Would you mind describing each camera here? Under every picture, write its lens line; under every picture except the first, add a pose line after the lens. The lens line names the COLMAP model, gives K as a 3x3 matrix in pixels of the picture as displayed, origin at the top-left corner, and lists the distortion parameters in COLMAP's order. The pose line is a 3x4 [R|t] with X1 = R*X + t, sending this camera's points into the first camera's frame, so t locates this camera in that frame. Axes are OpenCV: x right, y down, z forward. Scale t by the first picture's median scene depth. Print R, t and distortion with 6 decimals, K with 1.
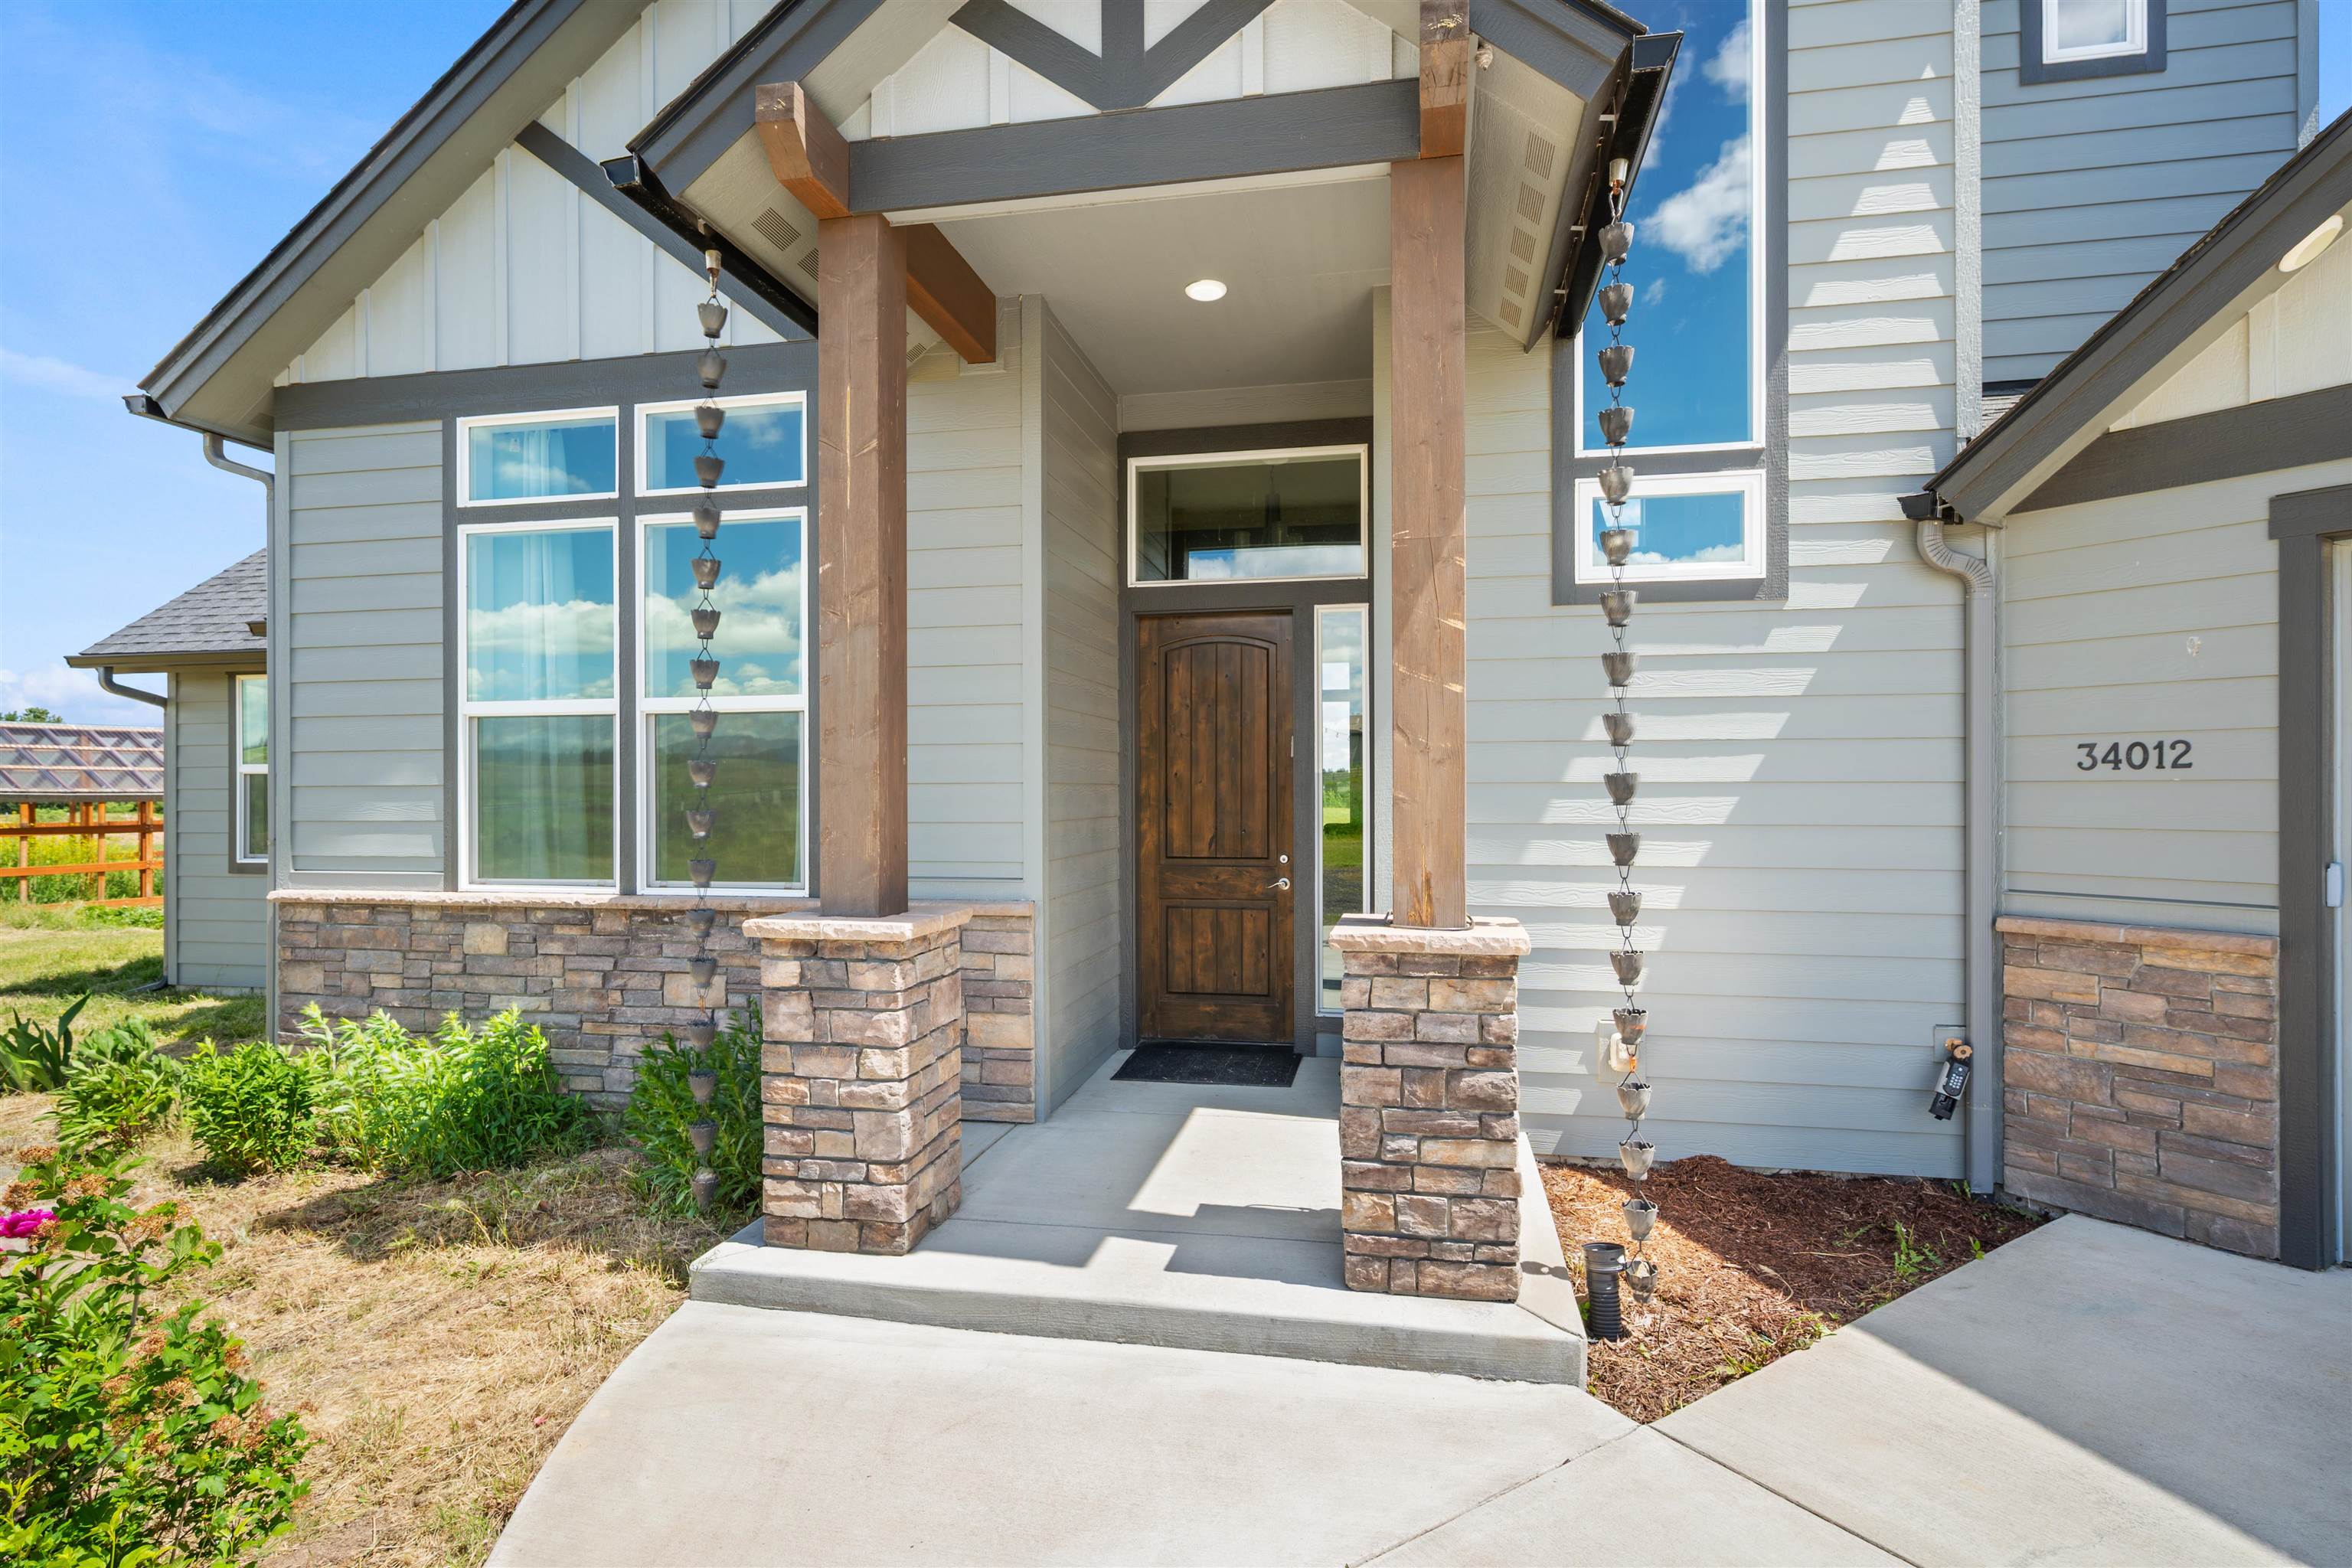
lens RADIAL K [[1185.5, 0, 1176.0], [0, 1185.5, 784.0], [0, 0, 1]] dist [0.002099, 0.000428]
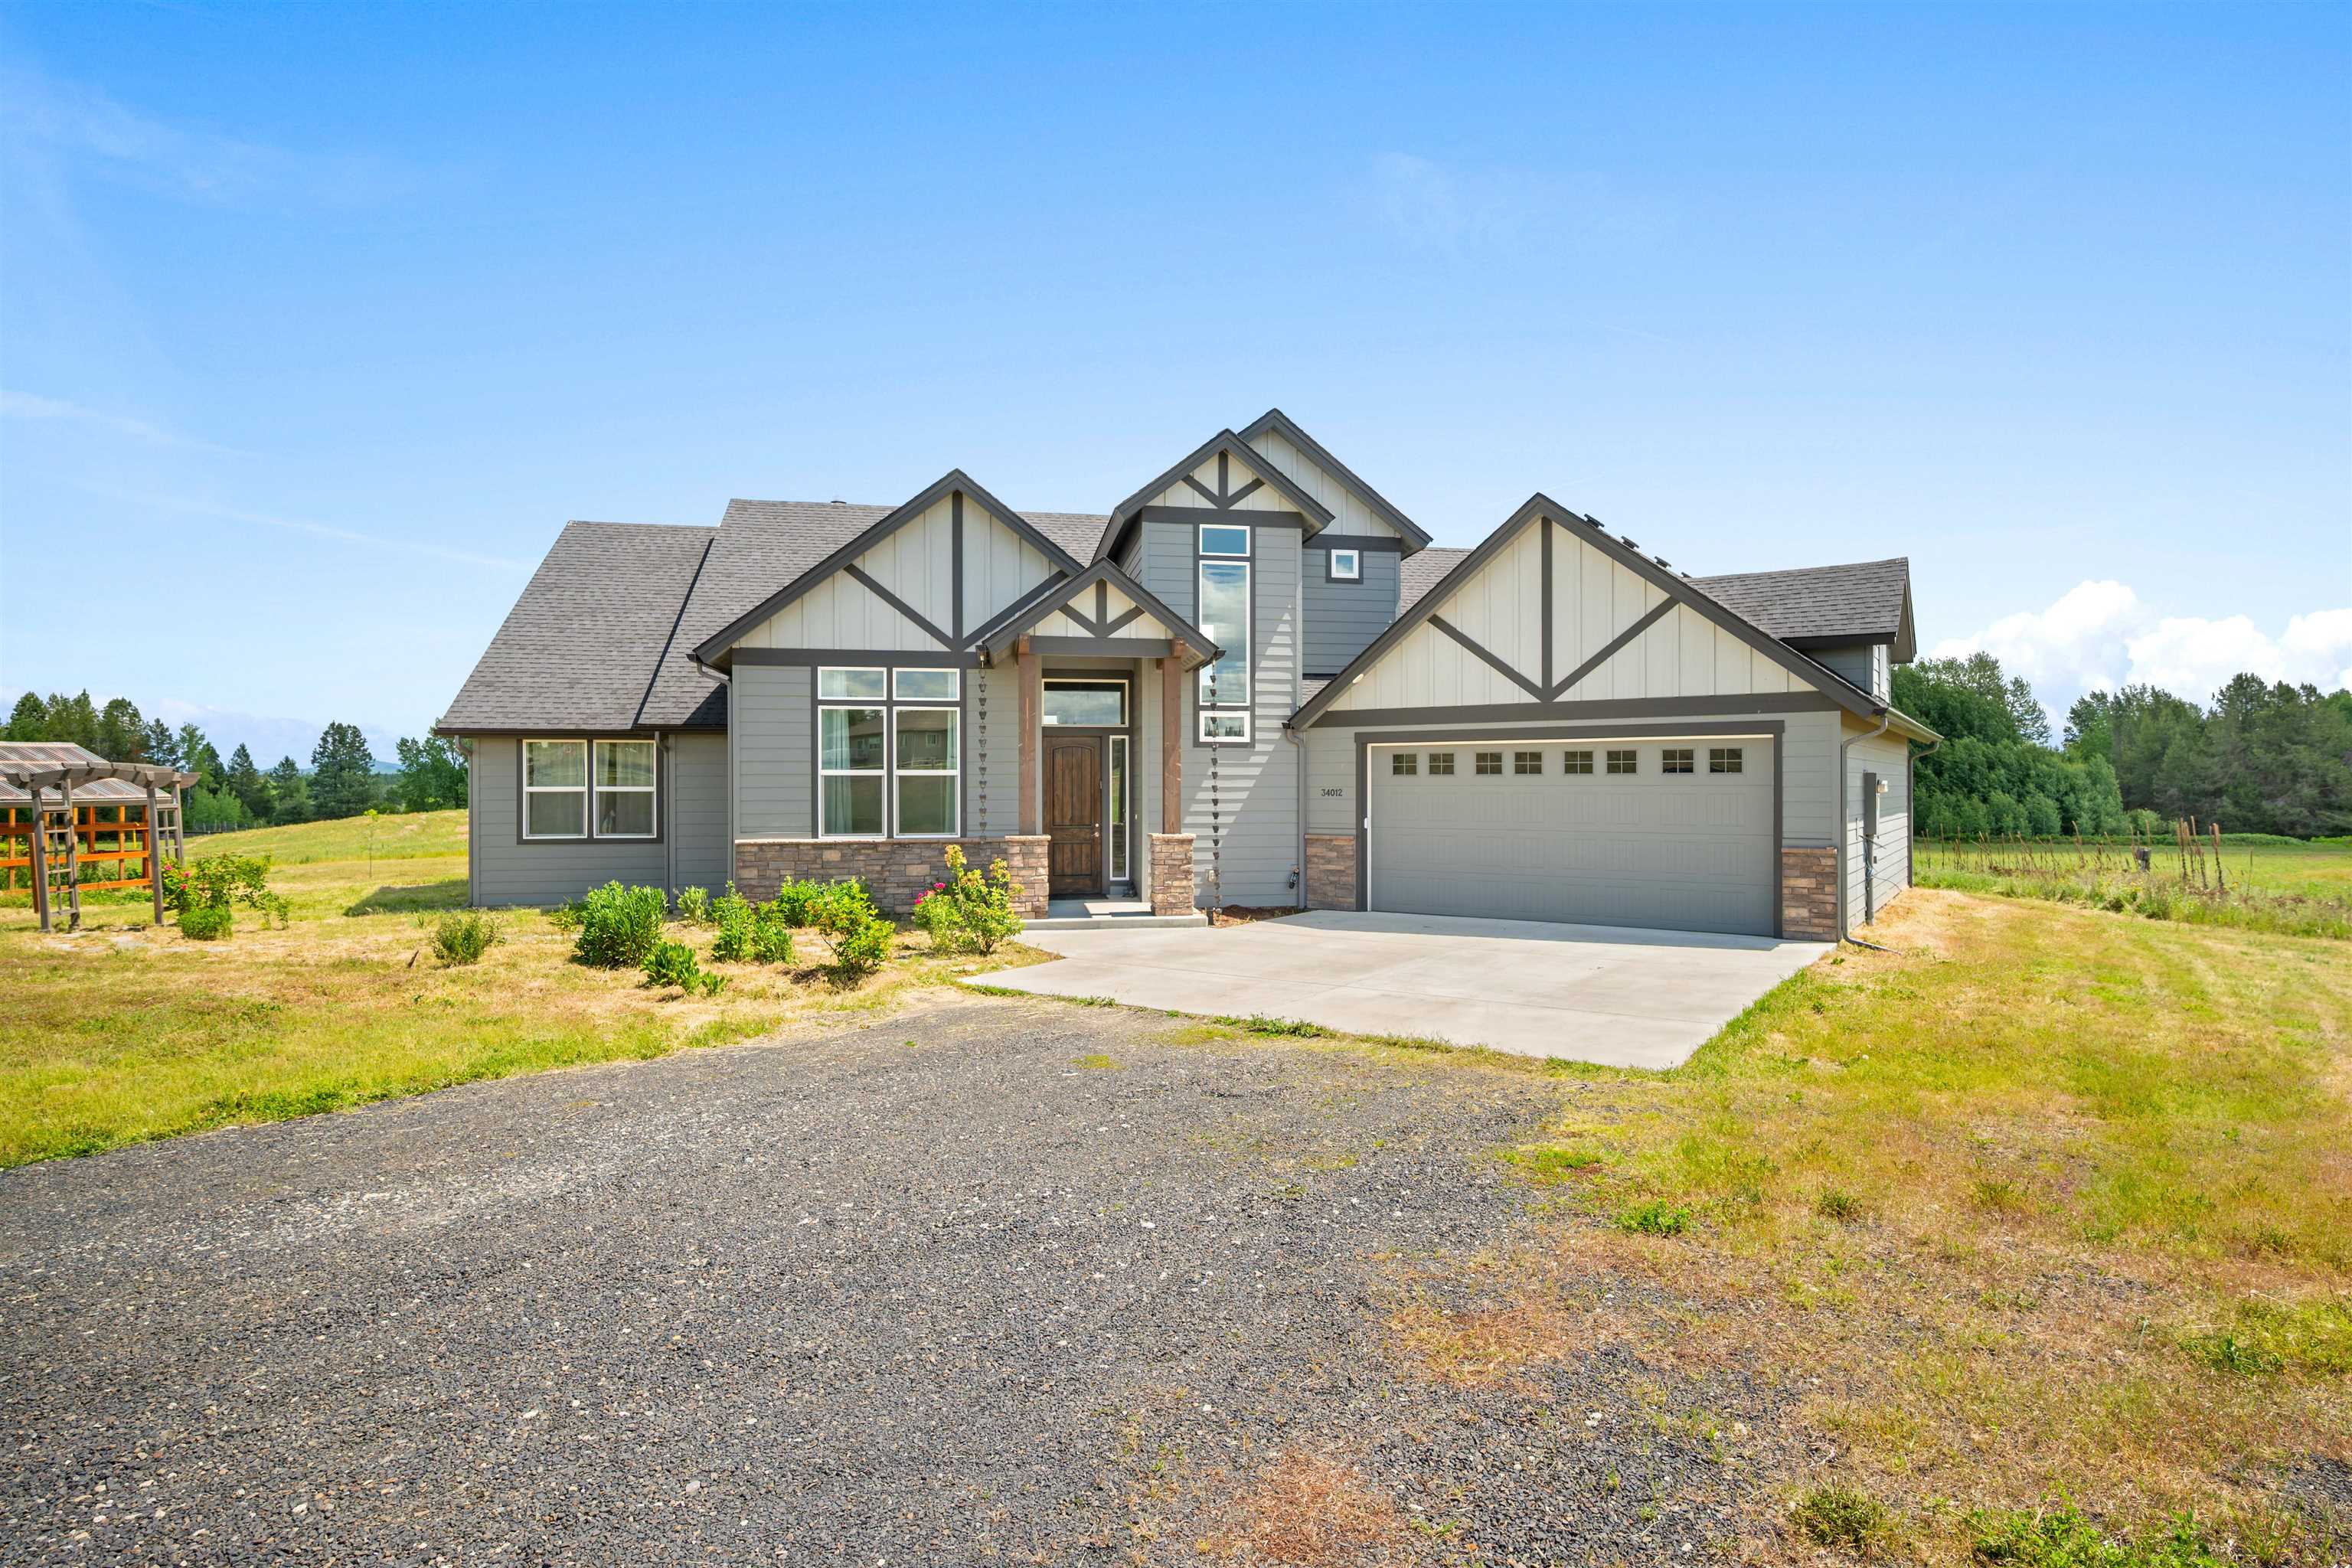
lens RADIAL K [[1196.6, 0, 1215.0], [0, 1196.6, 787.8], [0, 0, 1]] dist [0.002577, 0.000515]
pose [[0.927914, 0.000786, 0.372795, -0.934947], [-0.002064, 0.999993, 0.003027, -0.045258], [-0.372790, -0.003578, 0.927909, -2.284492]]
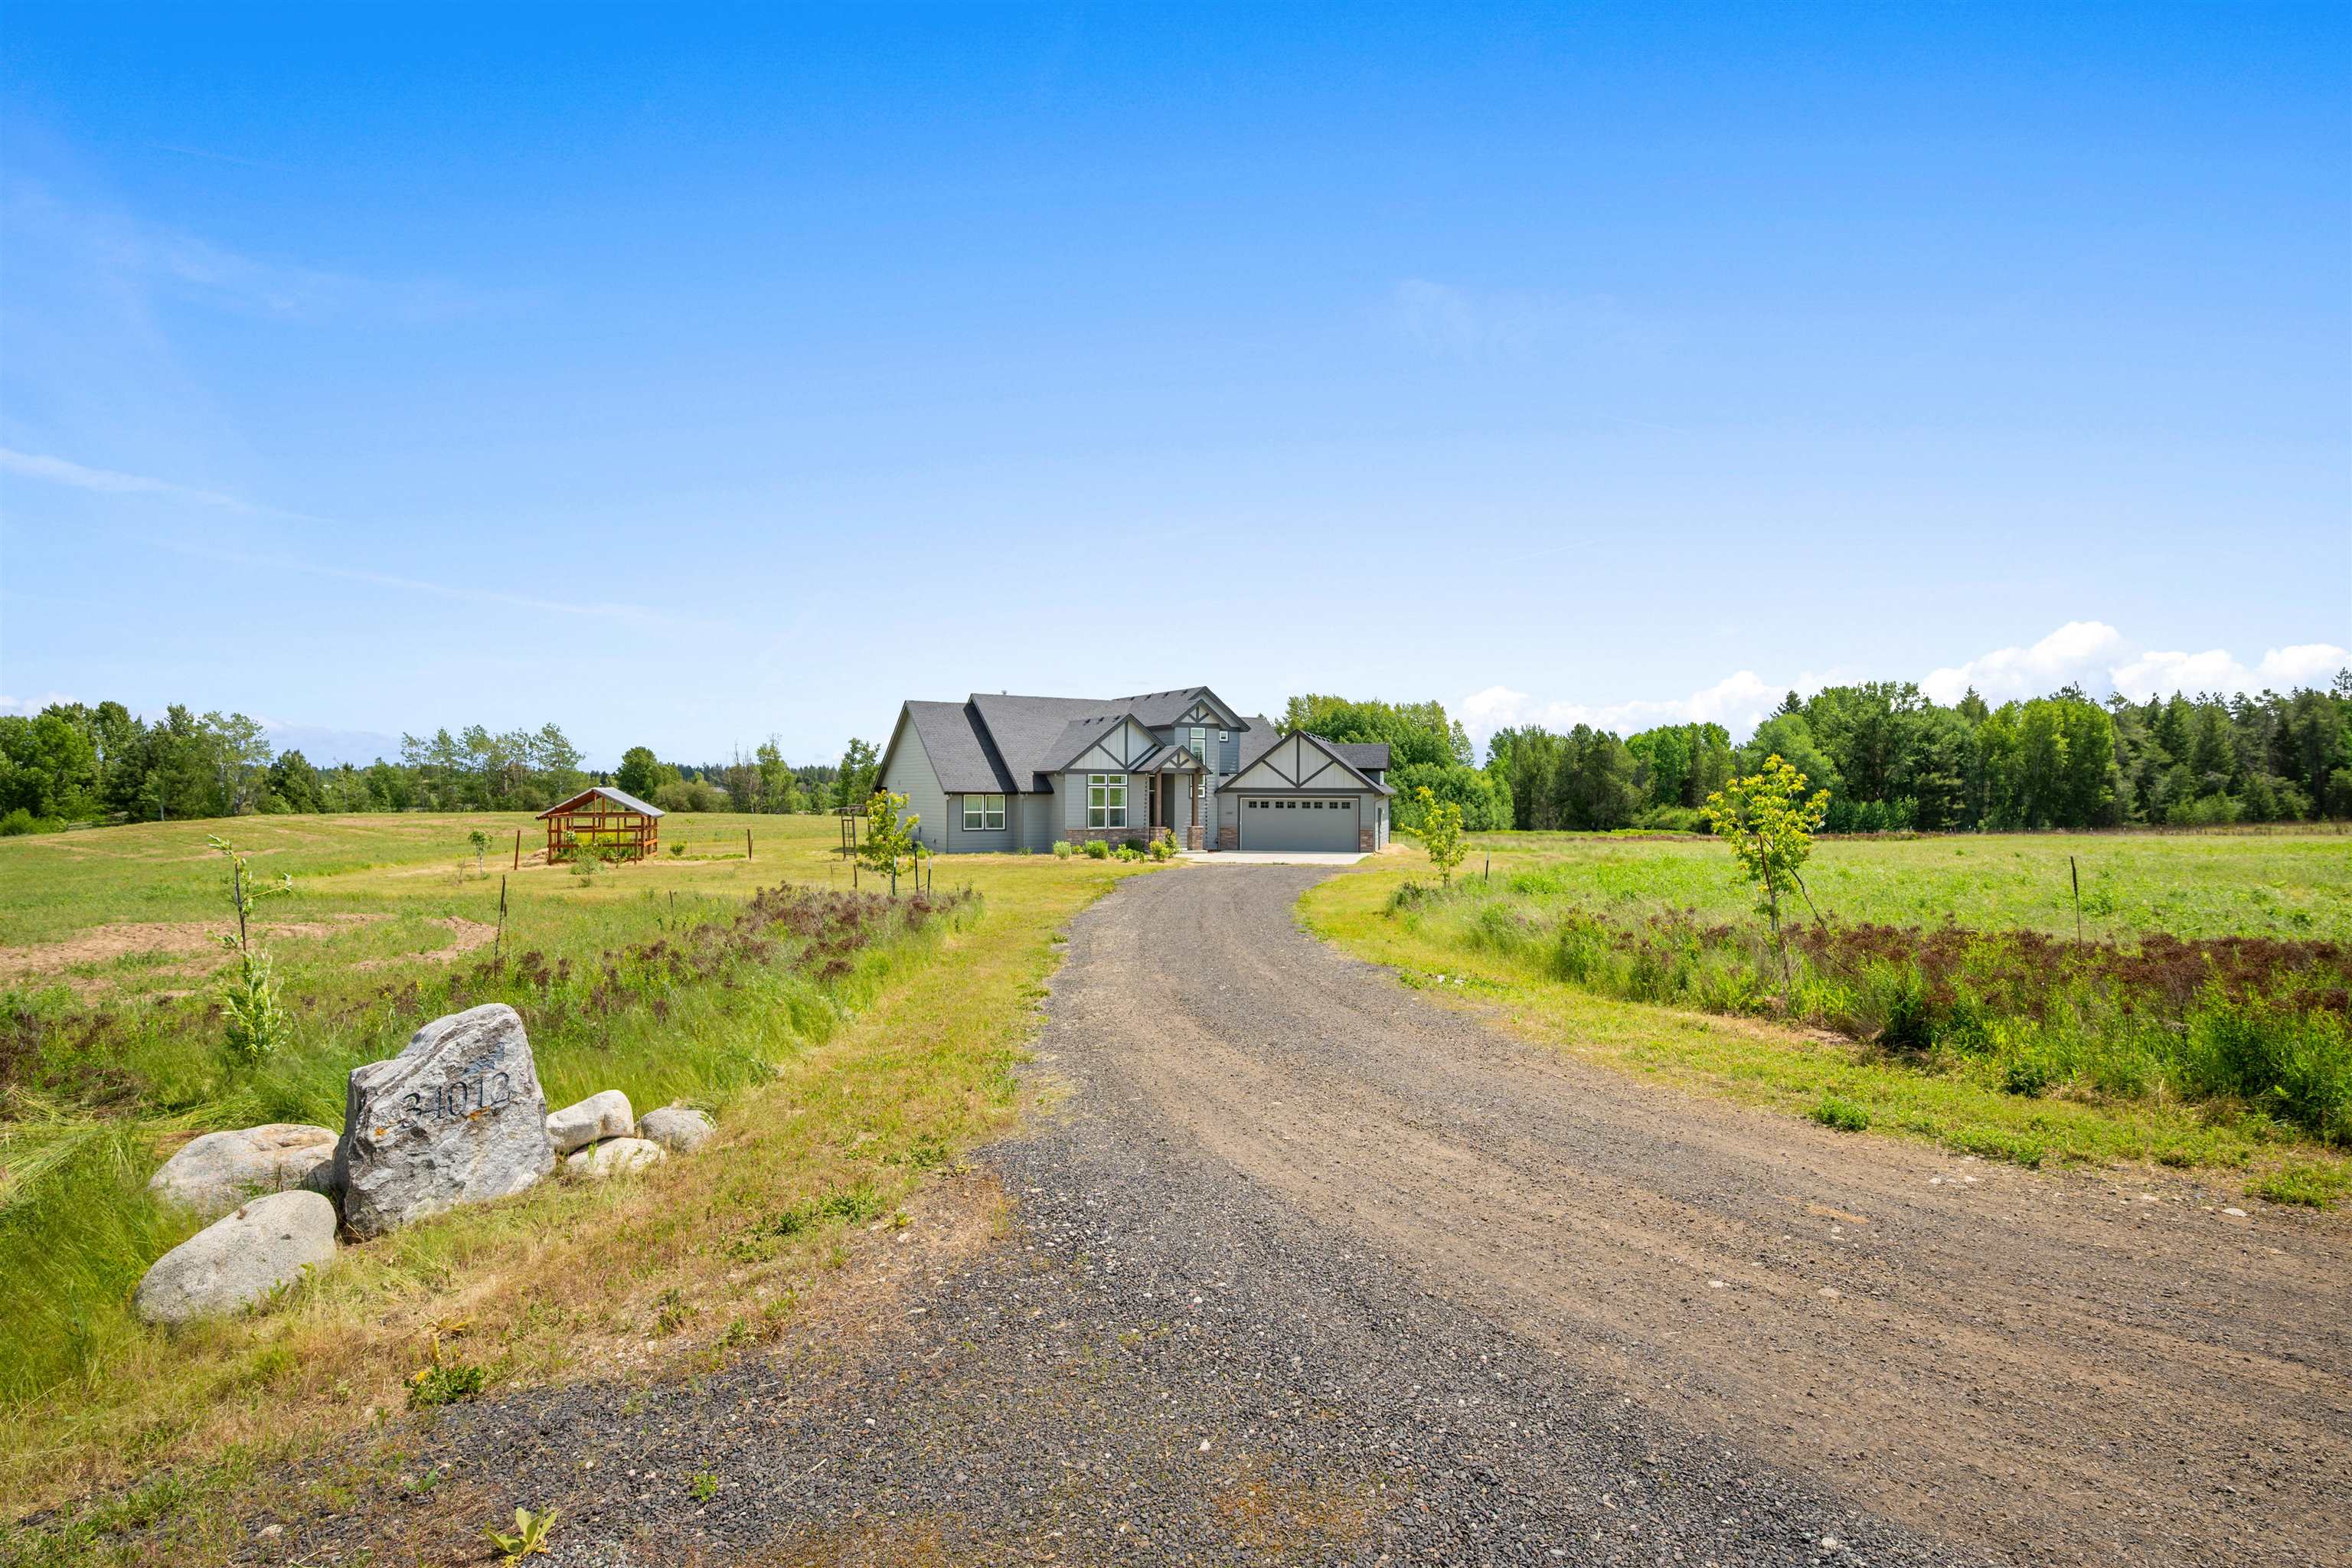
lens RADIAL K [[1135.7, 0, 1179.0], [0, 1135.7, 788.2], [0, 0, 1]] dist [-0.000513, -0.000481]
pose [[0.748730, 0.006237, 0.662846, -6.739279], [-0.007116, 0.999974, -0.001371, -0.239558], [-0.662837, -0.003690, 0.748755, -6.814111]]
